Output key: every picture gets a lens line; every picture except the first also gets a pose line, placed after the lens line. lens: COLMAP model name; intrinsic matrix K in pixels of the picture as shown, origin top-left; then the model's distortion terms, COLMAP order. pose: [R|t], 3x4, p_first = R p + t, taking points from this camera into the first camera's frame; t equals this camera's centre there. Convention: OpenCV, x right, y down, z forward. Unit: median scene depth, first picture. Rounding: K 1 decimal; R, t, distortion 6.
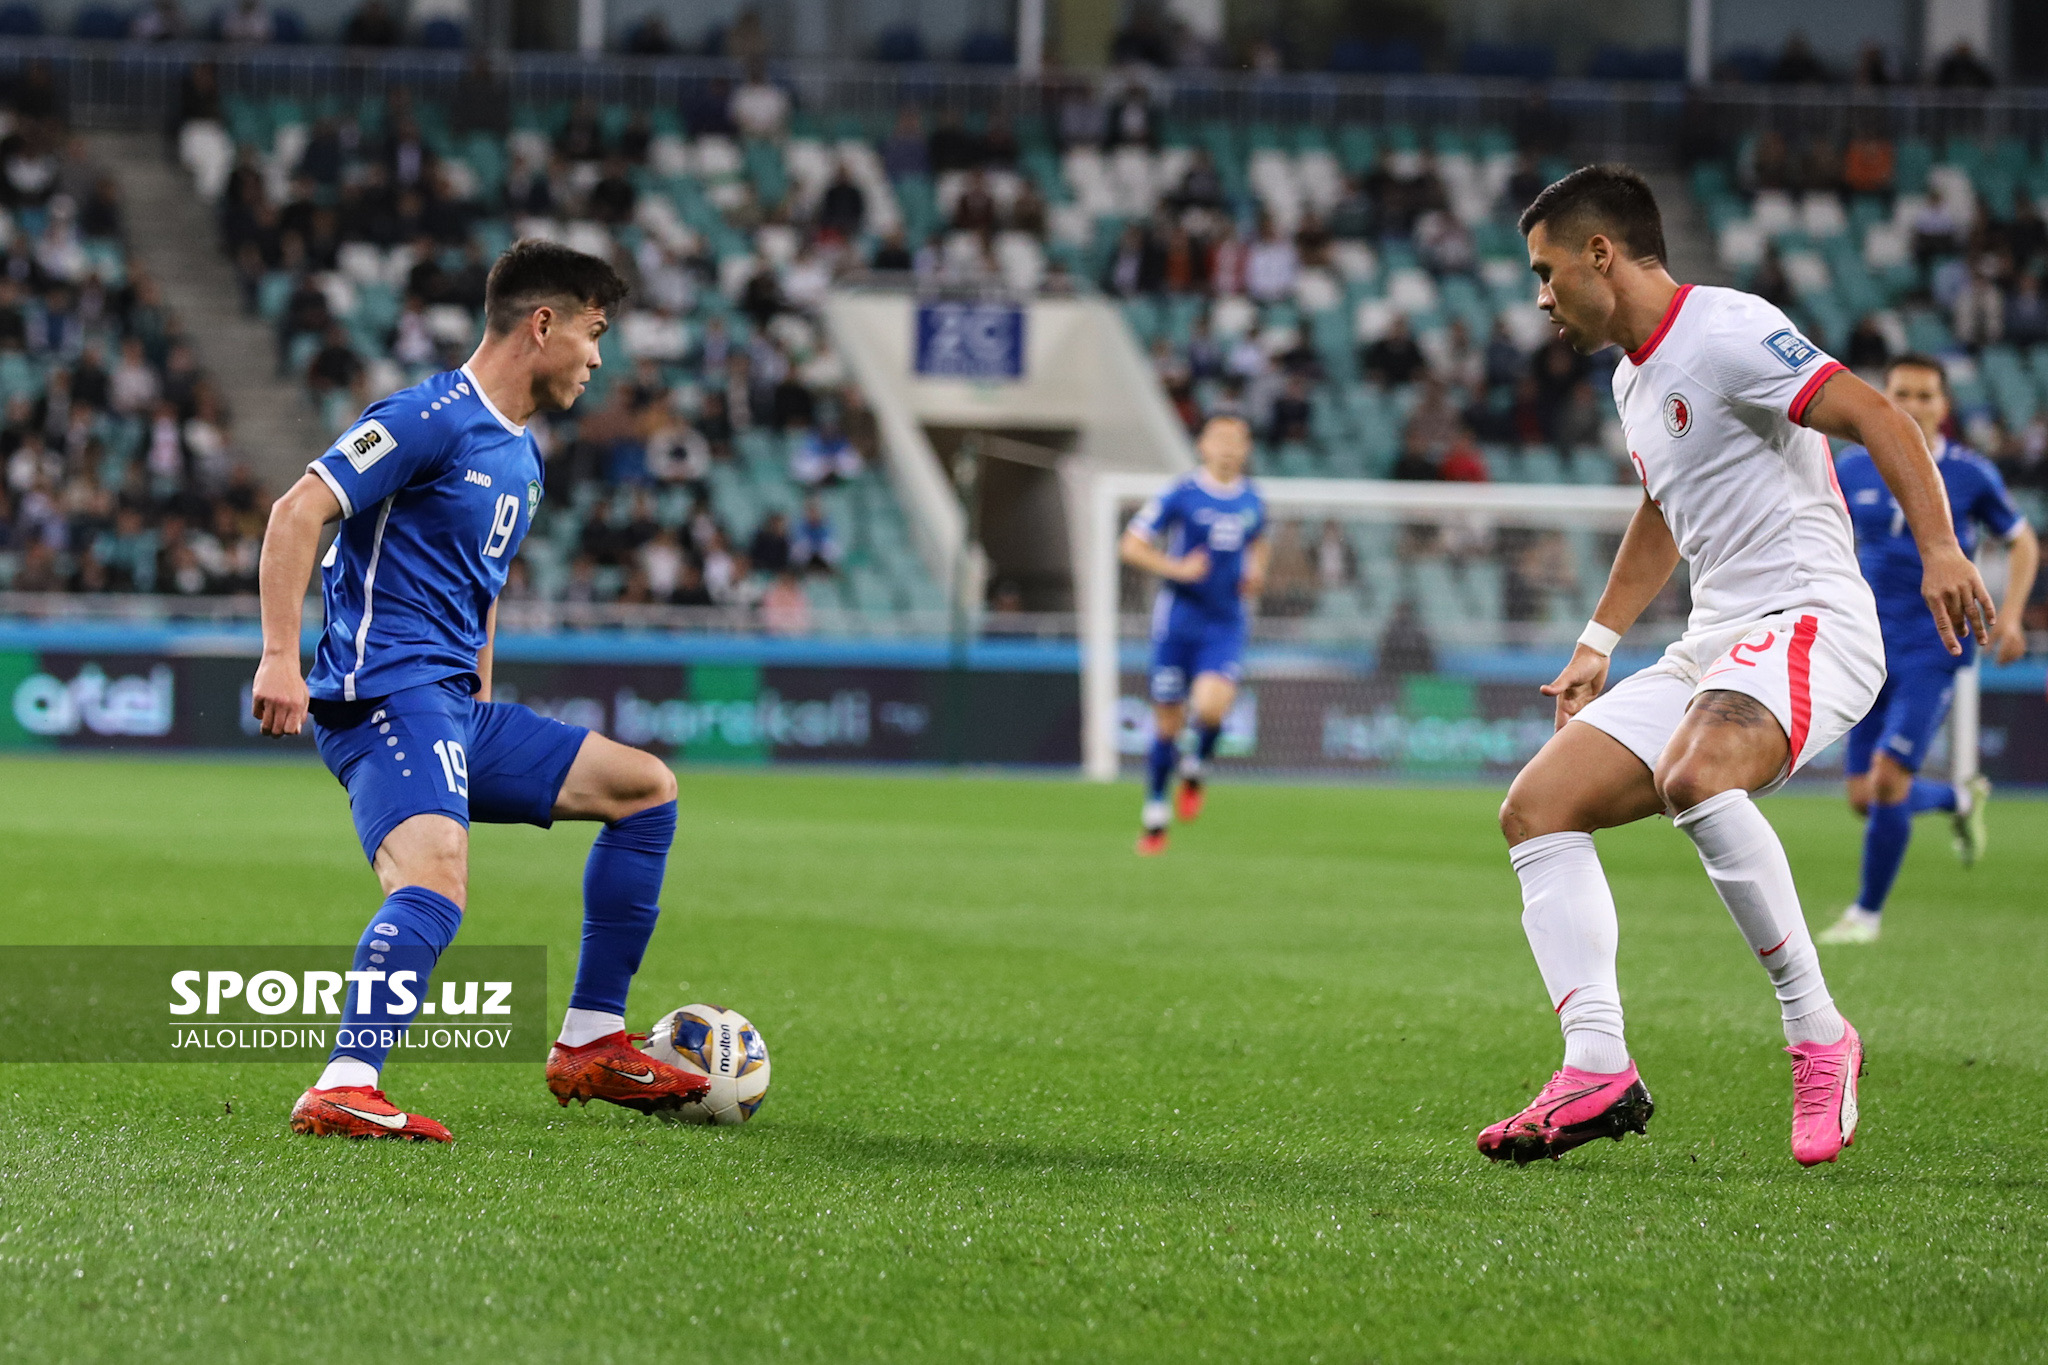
lens RADIAL K [[8279.1, 0, 1024.8], [0, 8279.1, 680.8], [0, 0, 1]] dist [-0.027901, 0.000000]
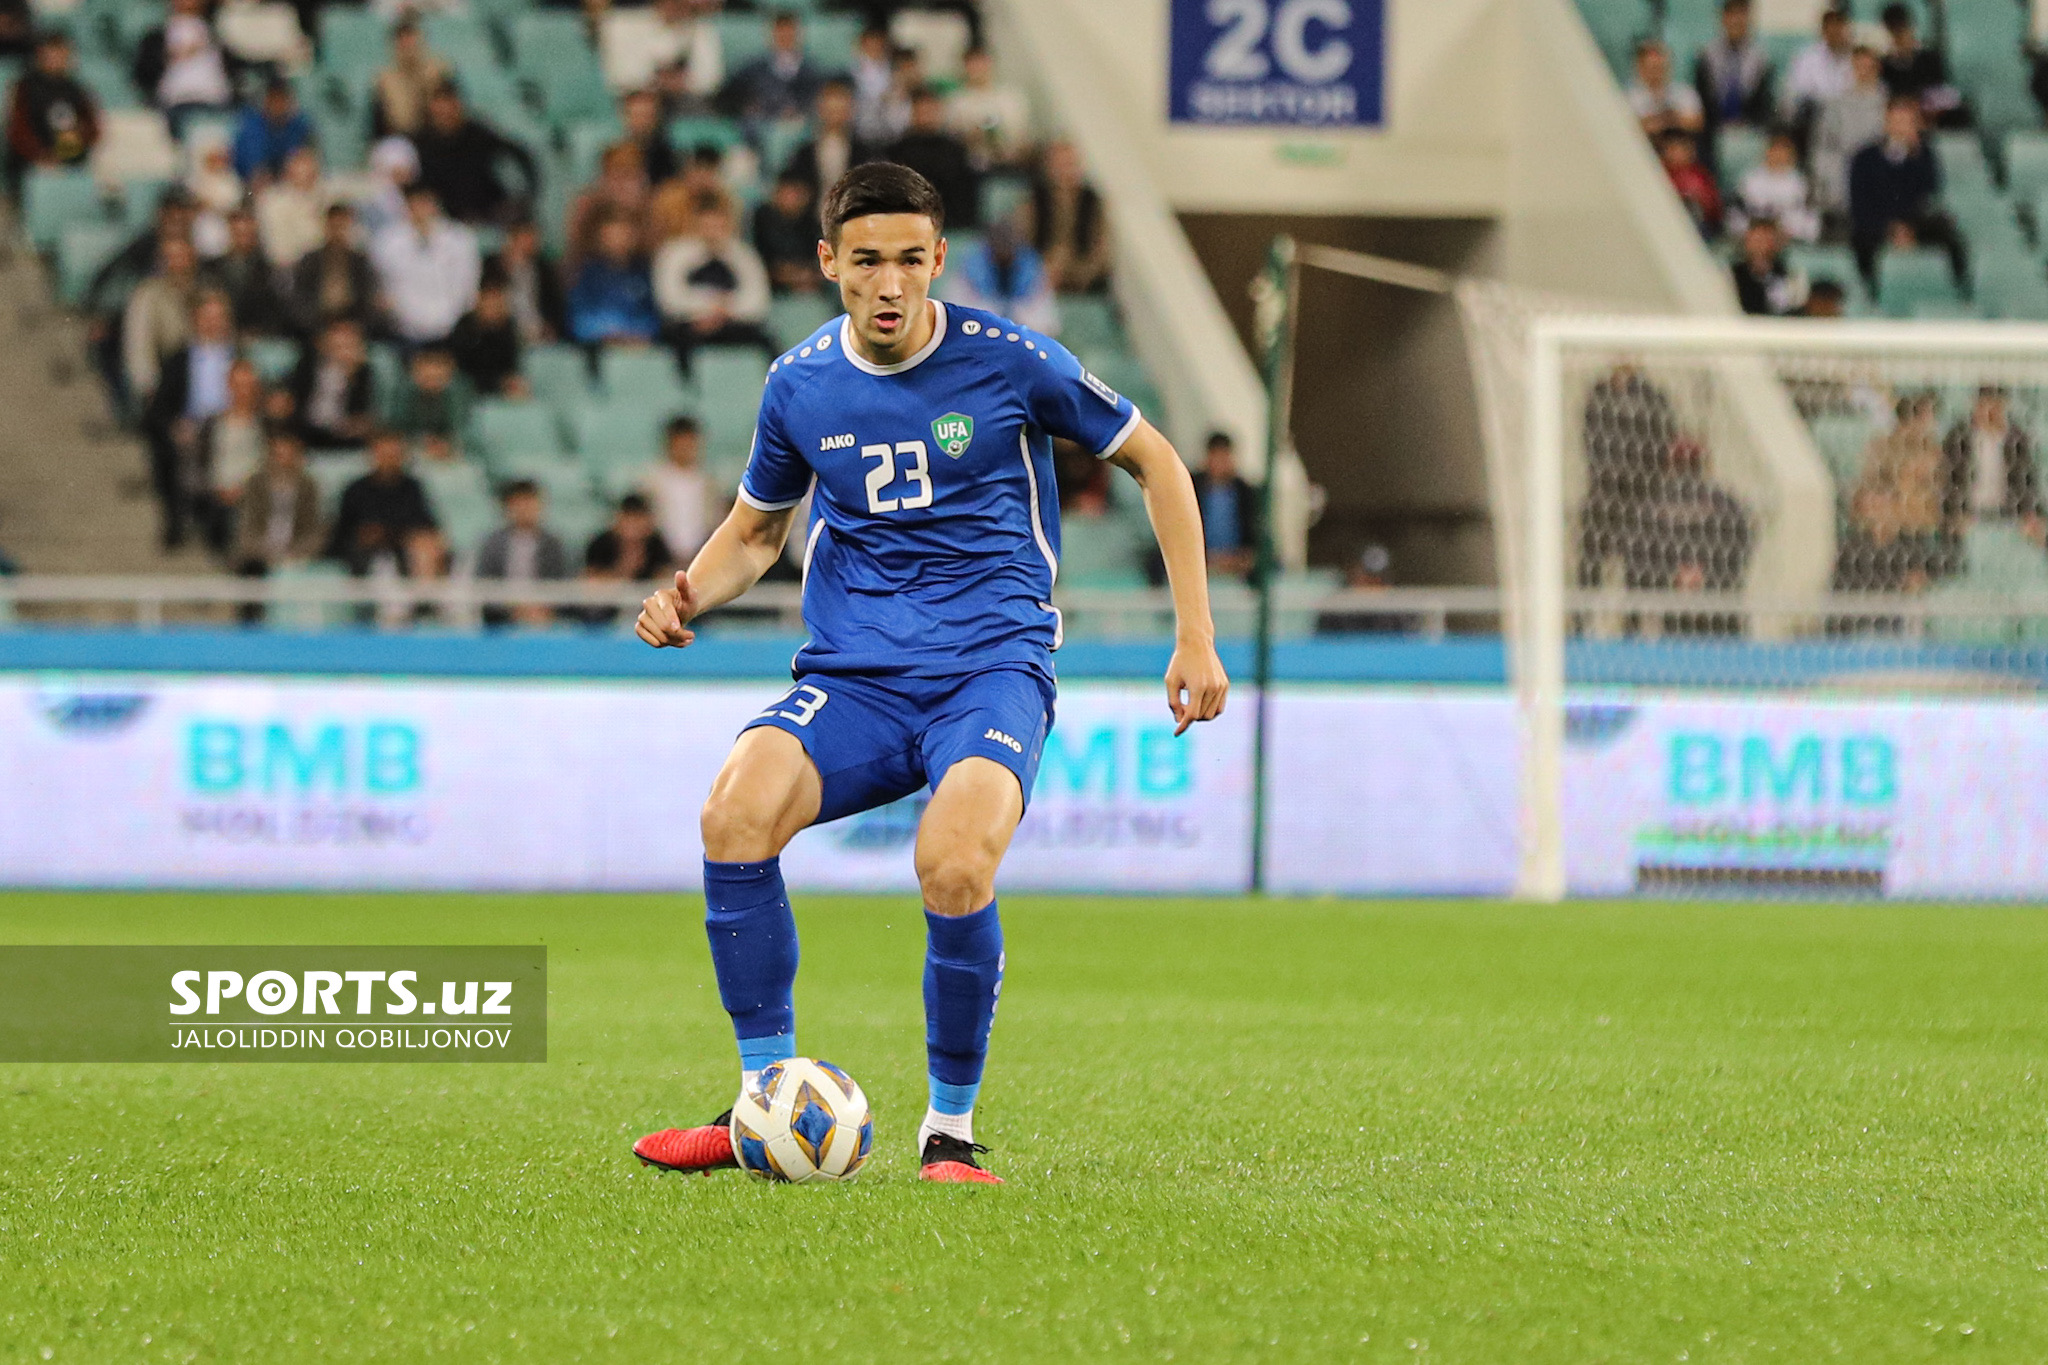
lens RADIAL K [[11445.4, 0, 1023.0], [0, 11445.4, 683.2], [0, 0, 1]] dist [-0.485761, 0.000000]
pose [[0.999817, -0.012813, -0.014234, -0.012857], [0.012922, 0.999888, 0.007582, -0.007521], [0.014135, -0.007764, 0.999870, 0.291651]]
